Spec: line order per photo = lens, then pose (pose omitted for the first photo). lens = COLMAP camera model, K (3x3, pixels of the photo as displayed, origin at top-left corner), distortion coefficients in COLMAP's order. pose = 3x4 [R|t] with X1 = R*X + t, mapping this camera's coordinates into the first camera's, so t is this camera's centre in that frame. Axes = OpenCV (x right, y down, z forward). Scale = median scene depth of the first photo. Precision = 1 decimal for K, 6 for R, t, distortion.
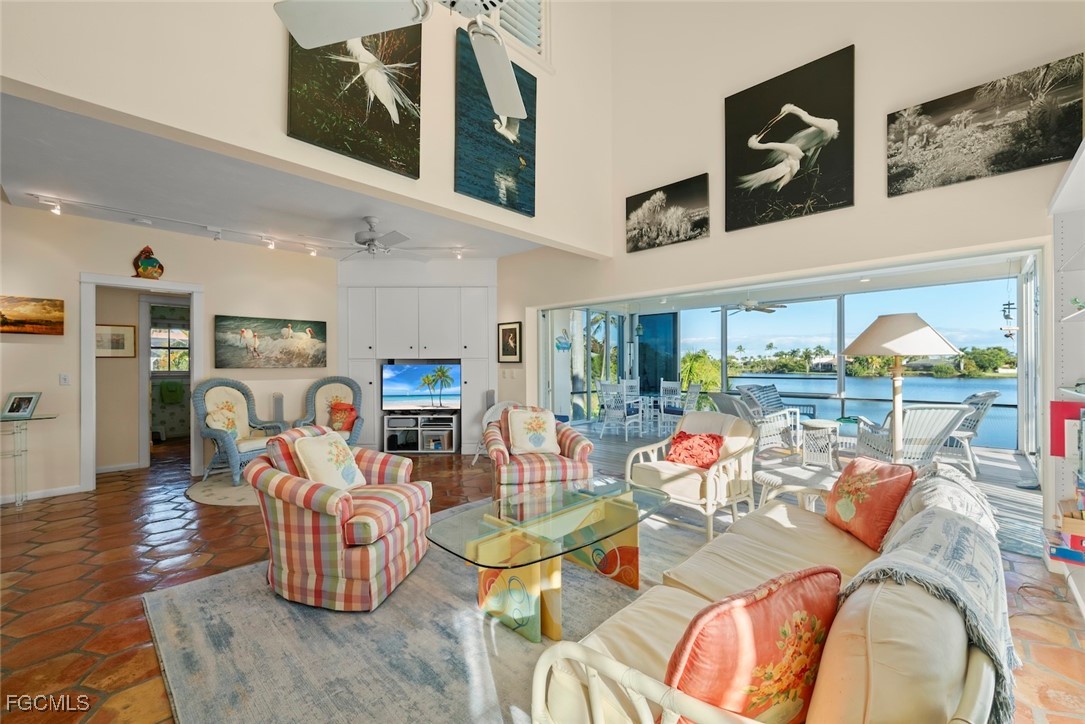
lens RADIAL K [[437.9, 0, 547.8], [0, 437.9, 365.5], [0, 0, 1]] dist [-0.002067, -0.000854]
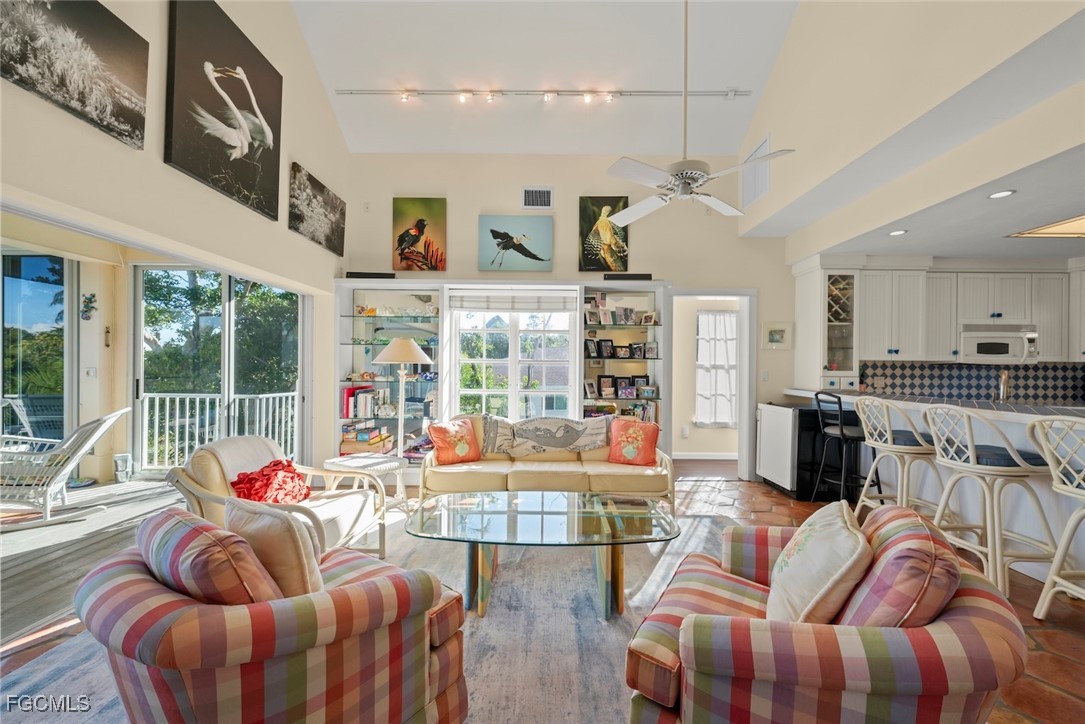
lens RADIAL K [[405.6, 0, 543.0], [0, 405.6, 365.1], [0, 0, 1]] dist [-0.004232, 0.001157]
pose [[-0.689643, -0.001243, 0.724148, -0.377695], [-0.004007, 0.999990, -0.002099, -0.008819], [-0.724138, -0.004349, -0.689641, 0.946711]]
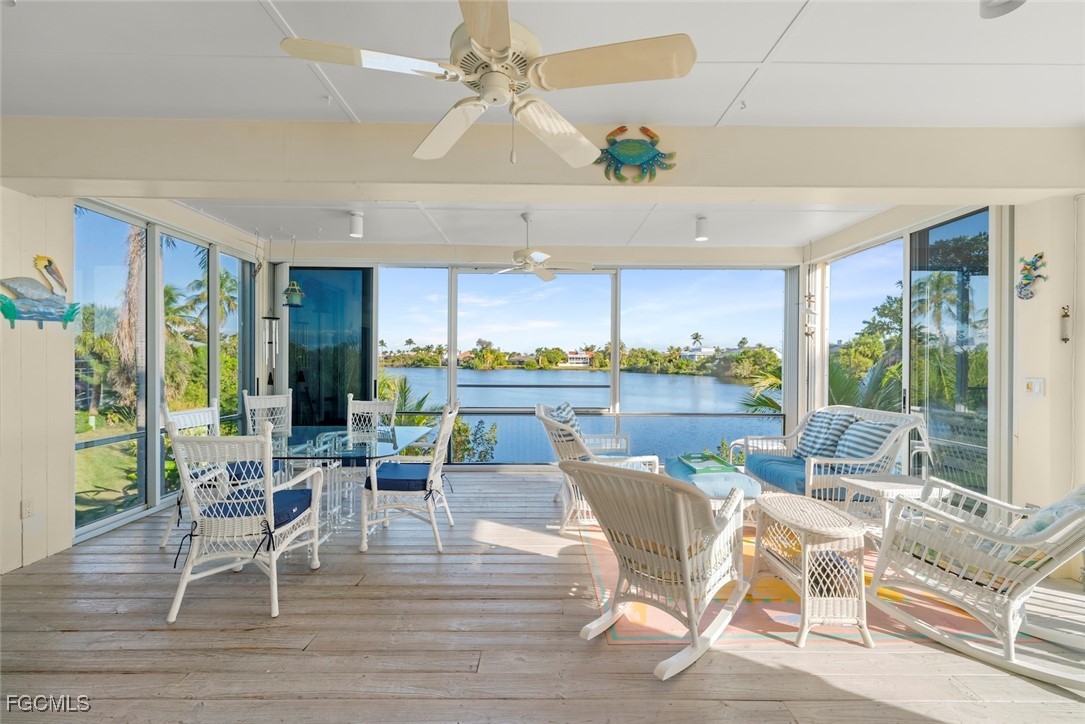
lens RADIAL K [[437.9, 0, 540.6], [0, 437.9, 363.9], [0, 0, 1]] dist [-0.002067, -0.000854]
pose [[0.721796, 0.001111, 0.692105, 0.173465], [-0.008046, 0.999945, 0.006785, -0.019927], [-0.692059, -0.010466, 0.721765, 1.116668]]
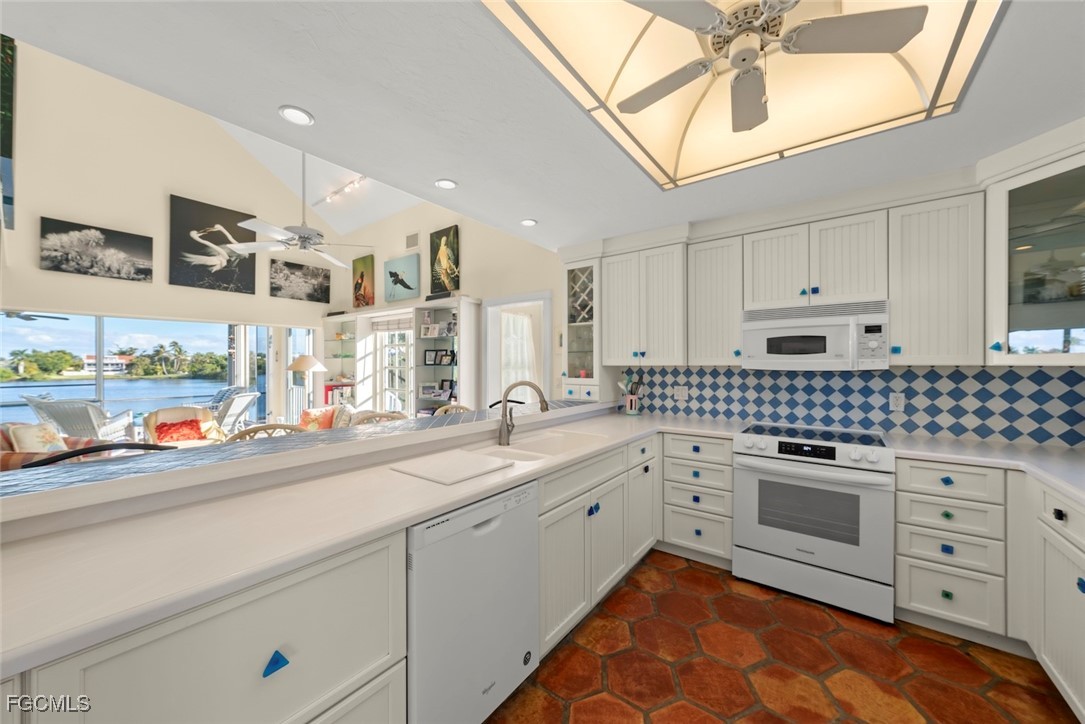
lens RADIAL K [[394.0, 0, 546.0], [0, 394.0, 366.3], [0, 0, 1]] dist [-0.009195, 0.002414]
pose [[-0.124012, 0.001724, 0.992279, -0.978808], [0.003683, 0.999992, -0.001277, -0.024145], [-0.992274, 0.003496, -0.124017, -0.079871]]
